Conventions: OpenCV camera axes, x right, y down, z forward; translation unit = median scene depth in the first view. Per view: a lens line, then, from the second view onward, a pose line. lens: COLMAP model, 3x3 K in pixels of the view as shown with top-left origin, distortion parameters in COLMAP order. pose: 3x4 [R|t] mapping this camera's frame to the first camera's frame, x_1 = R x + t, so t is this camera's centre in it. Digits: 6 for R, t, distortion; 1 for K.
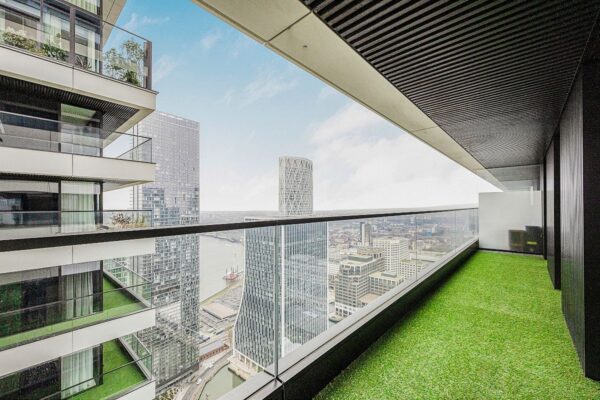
lens RADIAL K [[245.9, 0, 297.7], [0, 245.9, 203.1], [0, 0, 1]] dist [-0.000780, -0.001330]
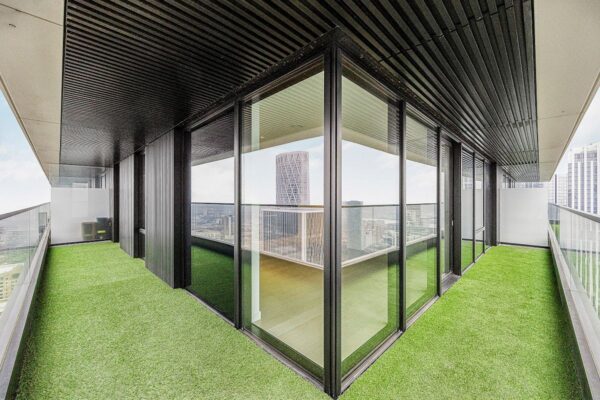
lens RADIAL K [[245.9, 0, 298.5], [0, 245.9, 199.4], [0, 0, 1]] dist [-0.000780, -0.001330]
pose [[0.049327, 0.005765, 0.998766, -0.133874], [-0.011757, 0.999917, -0.005191, -0.001053], [-0.998714, -0.011486, 0.049390, -0.015326]]
